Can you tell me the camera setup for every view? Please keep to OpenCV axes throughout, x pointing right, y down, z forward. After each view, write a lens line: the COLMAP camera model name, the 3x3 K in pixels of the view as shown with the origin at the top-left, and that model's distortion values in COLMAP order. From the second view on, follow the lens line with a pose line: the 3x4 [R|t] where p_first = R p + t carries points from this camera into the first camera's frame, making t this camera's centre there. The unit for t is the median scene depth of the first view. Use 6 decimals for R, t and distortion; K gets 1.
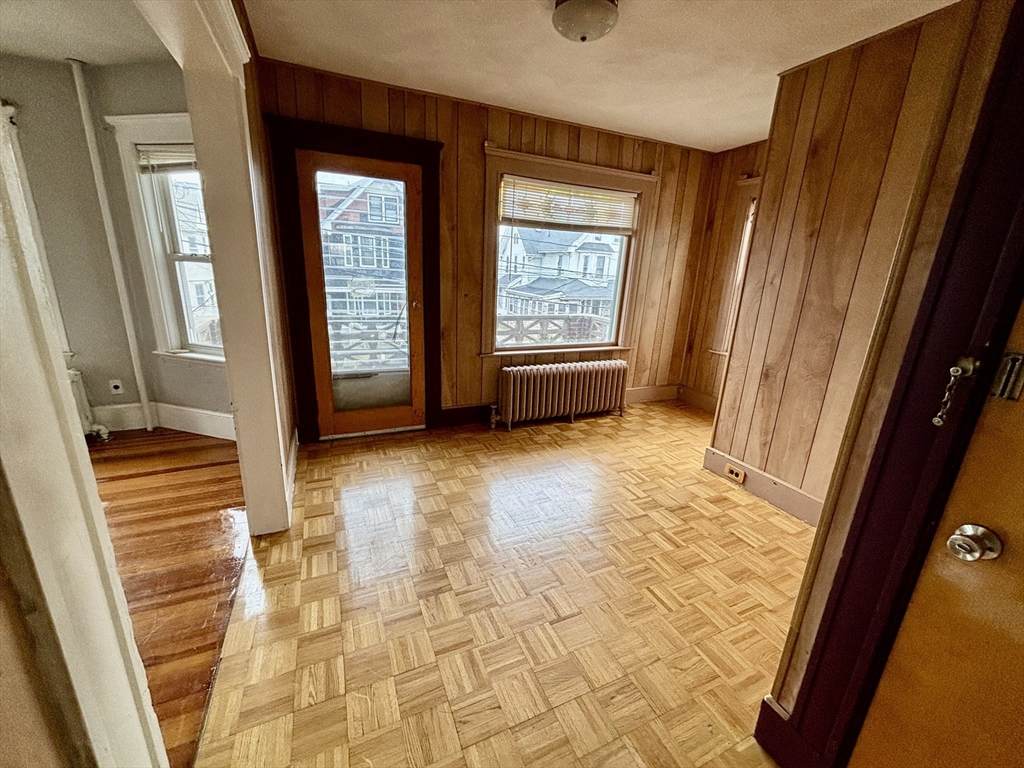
lens RADIAL K [[412.4, 0, 512.7], [0, 412.4, 379.4], [0, 0, 1]] dist [0.002023, -0.001244]
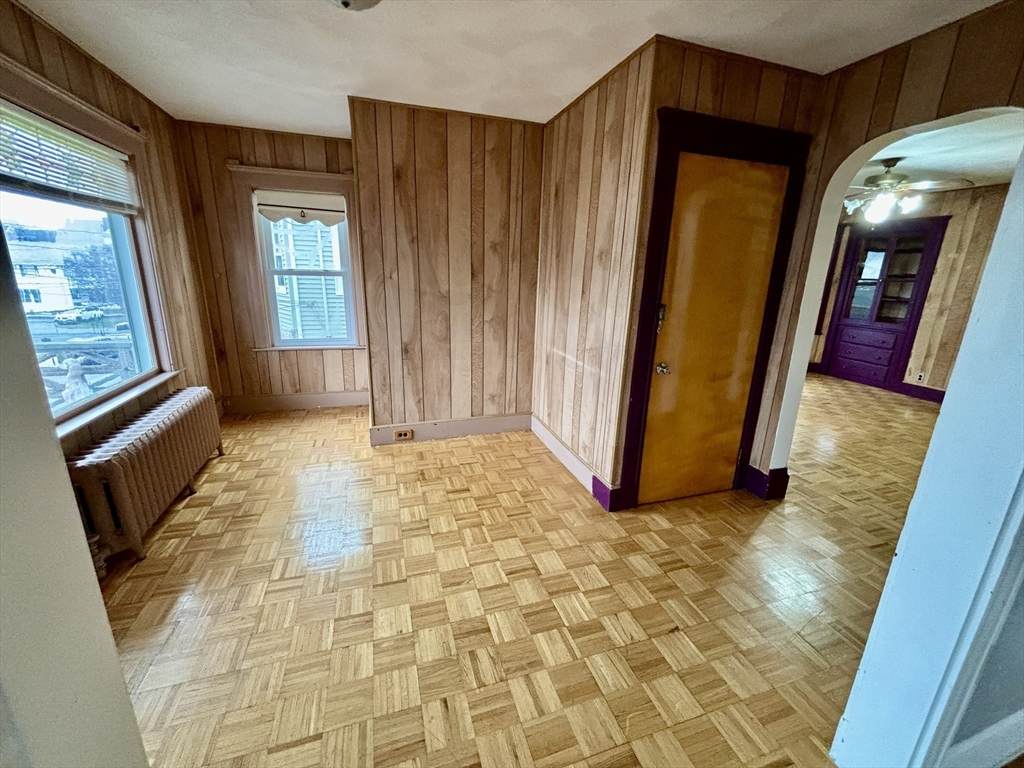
lens RADIAL K [[412.4, 0, 500.9], [0, 412.4, 384.1], [0, 0, 1]] dist [0.002023, -0.001244]
pose [[0.112601, -0.299756, 0.947347, -0.441483], [0.242856, 0.932798, 0.266287, -0.136039], [-0.963505, 0.200085, 0.177831, 0.386252]]
